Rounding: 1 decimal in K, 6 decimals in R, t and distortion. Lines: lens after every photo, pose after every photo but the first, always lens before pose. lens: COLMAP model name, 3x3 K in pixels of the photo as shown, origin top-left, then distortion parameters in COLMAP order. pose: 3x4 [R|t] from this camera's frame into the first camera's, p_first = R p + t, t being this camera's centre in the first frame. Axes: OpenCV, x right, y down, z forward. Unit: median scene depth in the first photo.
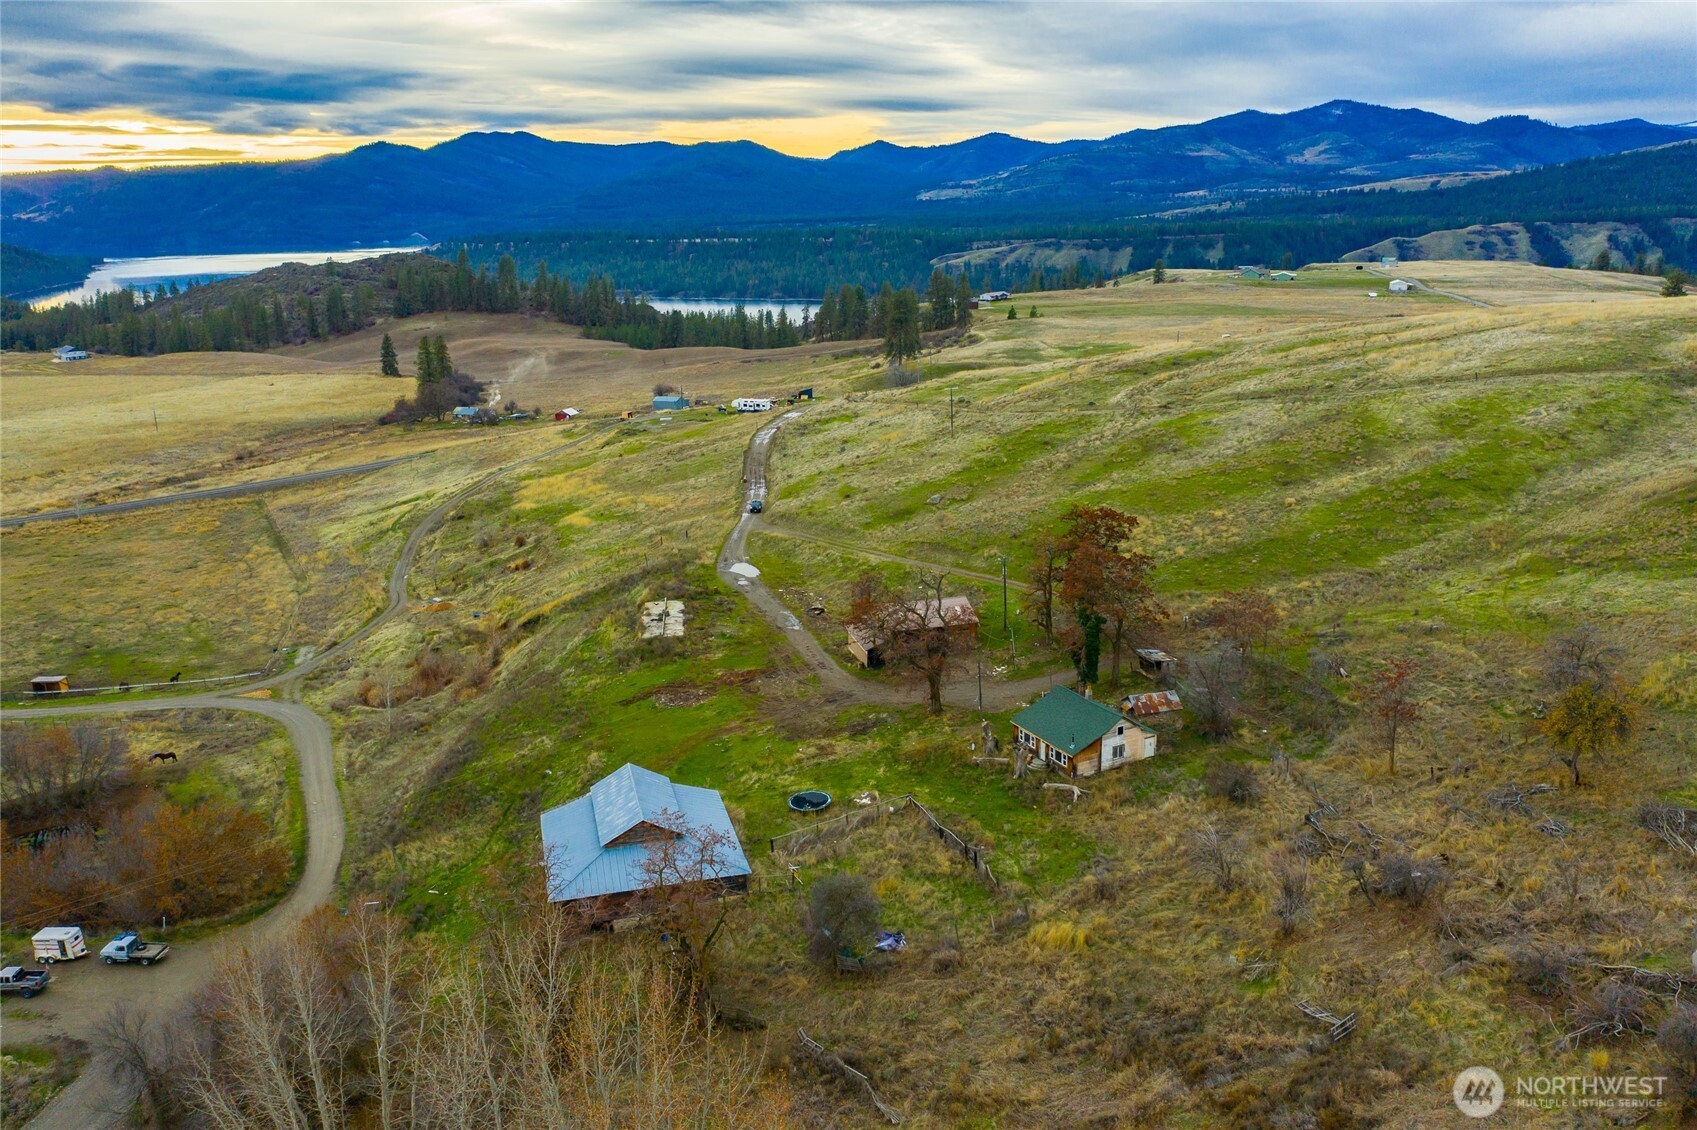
lens RADIAL K [[1341.8, 0, 848.5], [0, 1341.8, 565.0], [0, 0, 1]] dist [-0.021470, 0.000390]
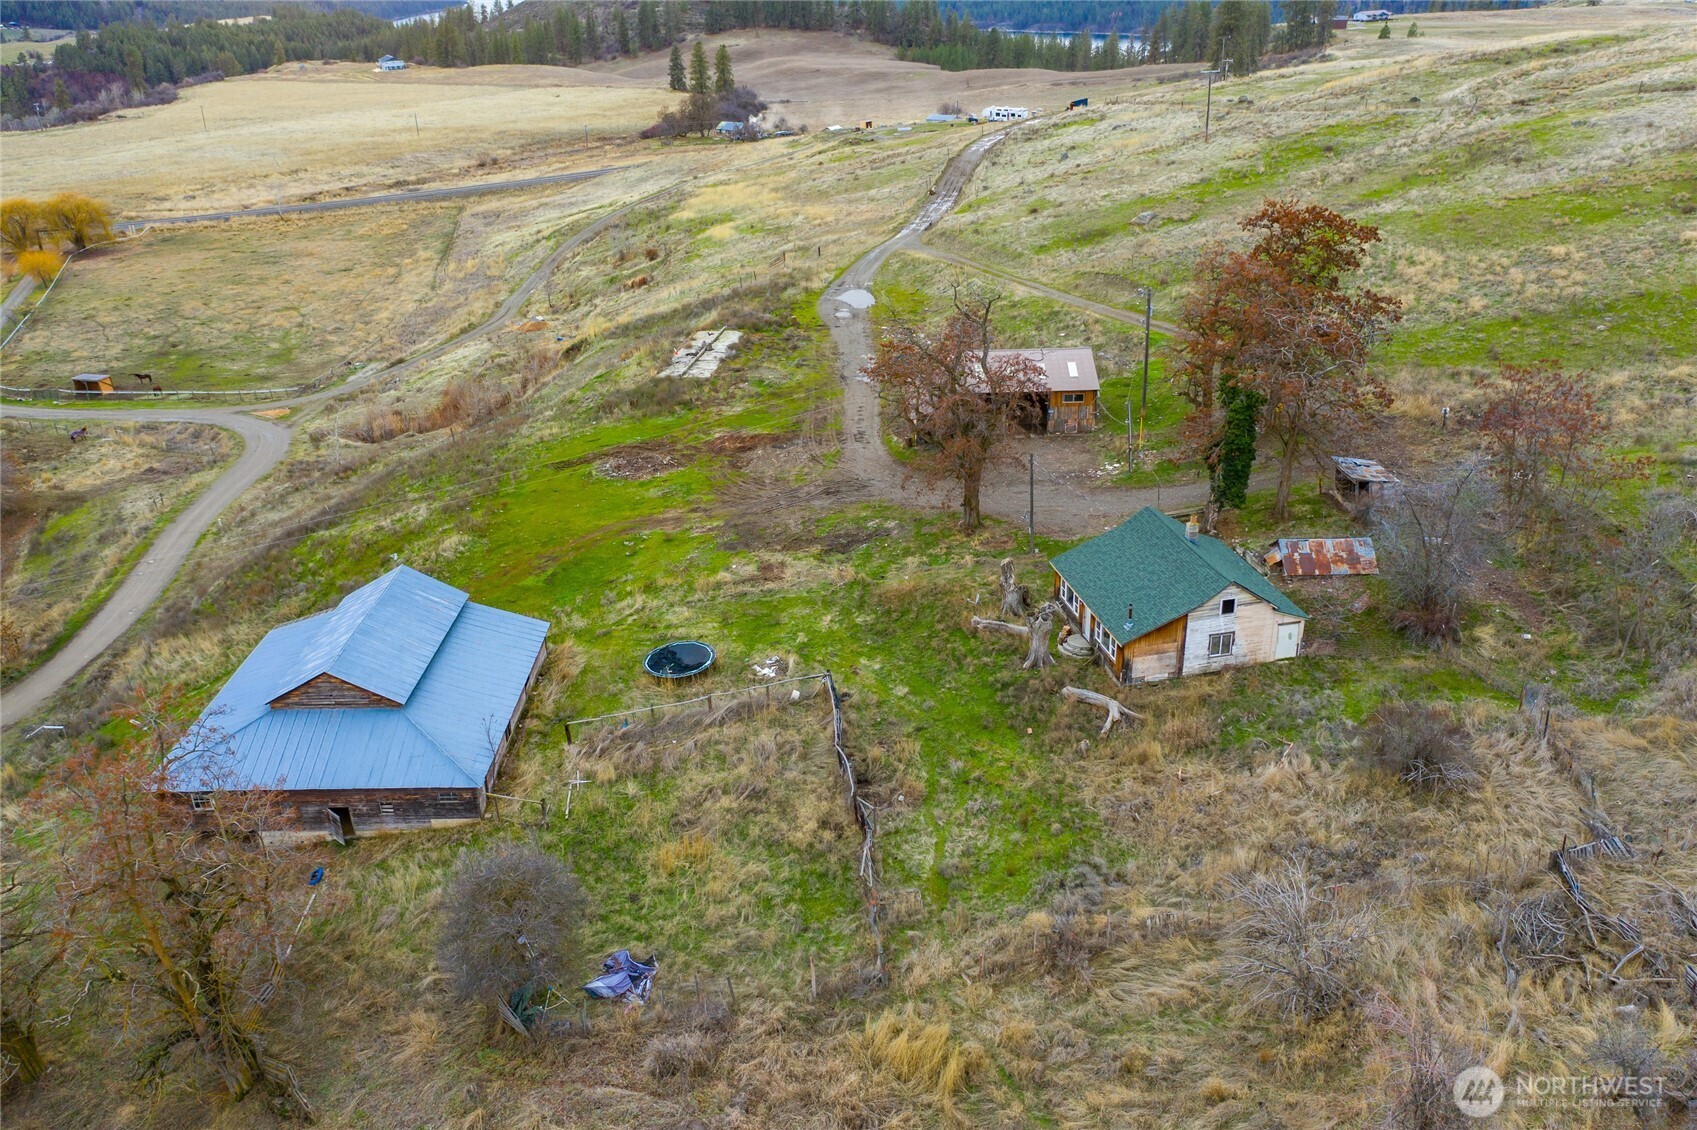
lens RADIAL K [[1341.8, 0, 848.5], [0, 1341.8, 565.0], [0, 0, 1]] dist [-0.021470, 0.000390]
pose [[0.965305, 0.110383, -0.236646, 0.126685], [-0.066862, 0.980532, 0.184626, 0.013451], [0.252418, -0.162397, 0.953893, 0.319099]]
